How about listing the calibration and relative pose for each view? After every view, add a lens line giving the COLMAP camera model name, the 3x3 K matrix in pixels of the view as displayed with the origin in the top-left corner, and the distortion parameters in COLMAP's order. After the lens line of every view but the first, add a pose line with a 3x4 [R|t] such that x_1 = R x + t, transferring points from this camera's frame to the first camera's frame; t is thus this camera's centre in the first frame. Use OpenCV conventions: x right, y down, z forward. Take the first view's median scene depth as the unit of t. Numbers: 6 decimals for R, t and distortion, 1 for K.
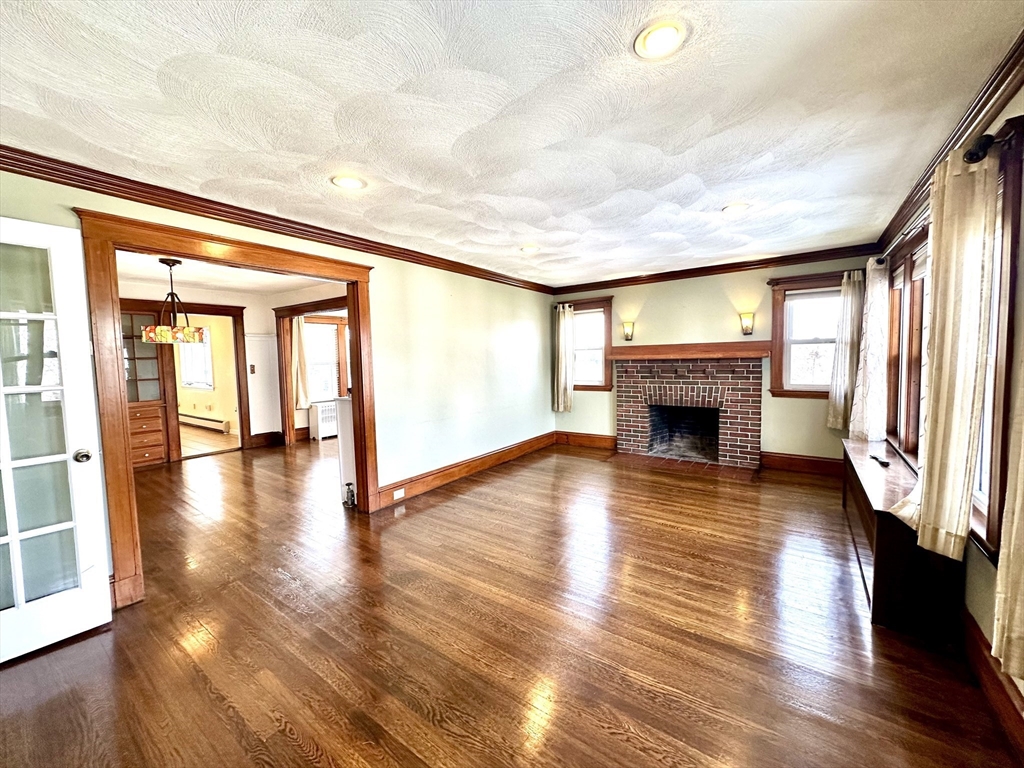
lens RADIAL K [[405.9, 0, 510.9], [0, 405.9, 385.0], [0, 0, 1]] dist [-0.002257, 0.000422]
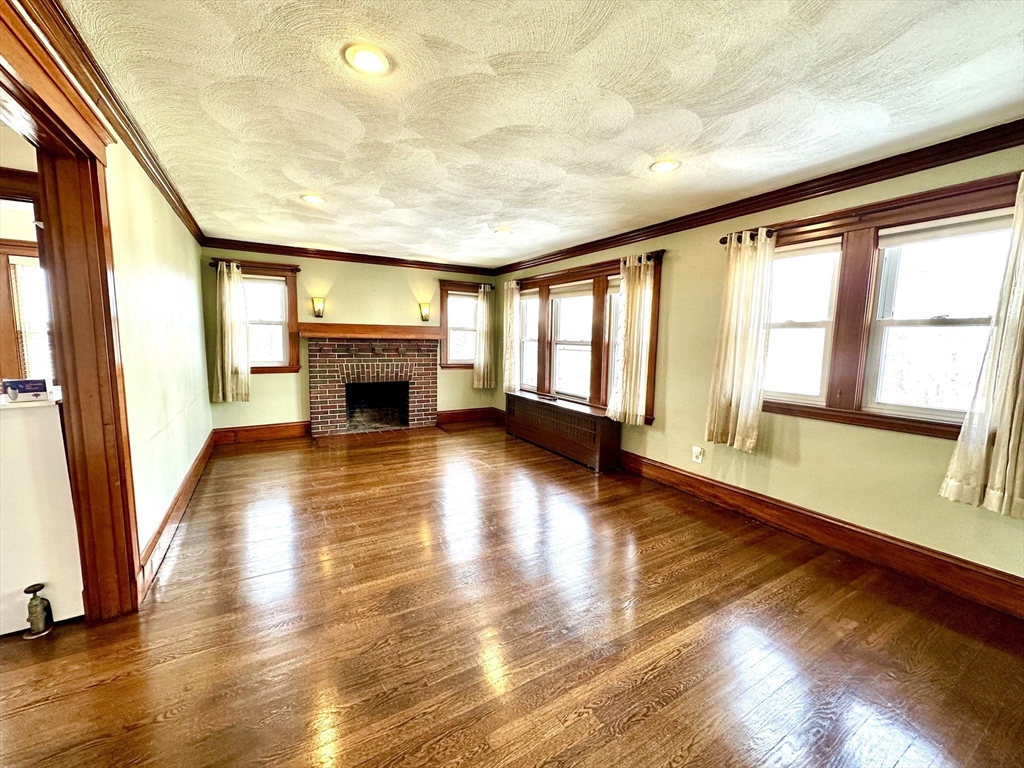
lens RADIAL K [[405.9, 0, 510.9], [0, 405.9, 385.0], [0, 0, 1]] dist [-0.002257, 0.000422]
pose [[0.398968, -0.073321, 0.914029, -0.421934], [0.035519, 0.997286, 0.064495, 0.002153], [-0.916277, 0.006734, 0.400489, 0.226175]]
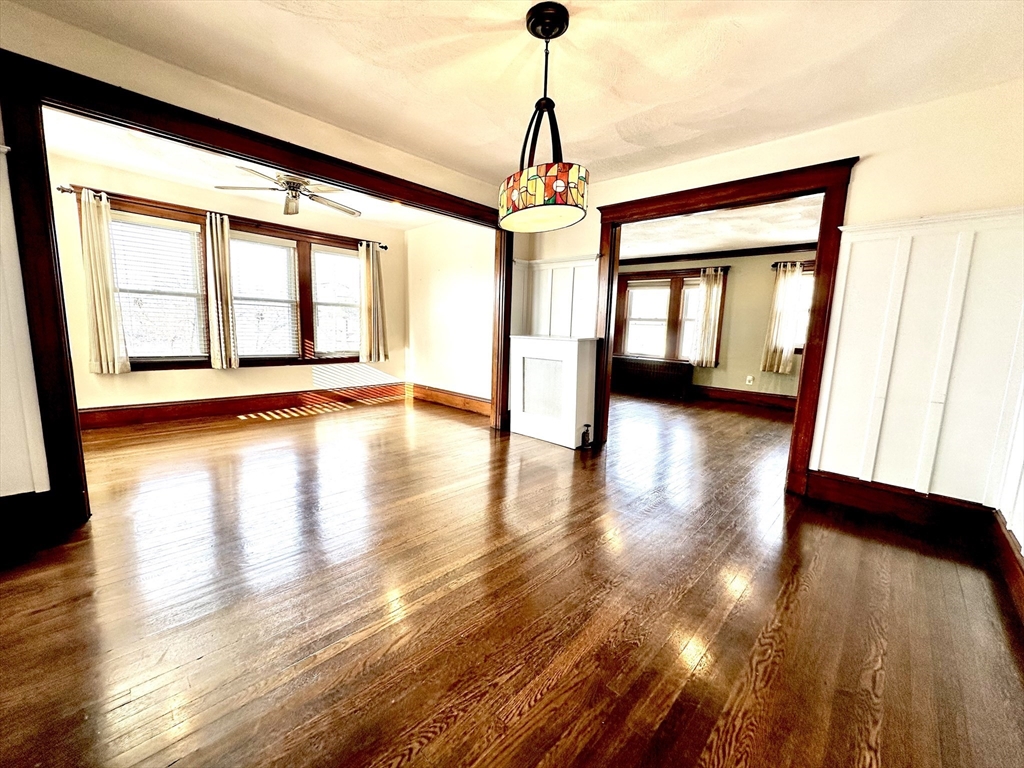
lens RADIAL K [[405.9, 0, 510.9], [0, 405.9, 385.0], [0, 0, 1]] dist [-0.002257, 0.000422]
pose [[0.135030, -0.118665, 0.983710, -0.982179], [0.033539, 0.992781, 0.115155, 0.018154], [-0.990274, 0.017444, 0.138035, 0.739650]]
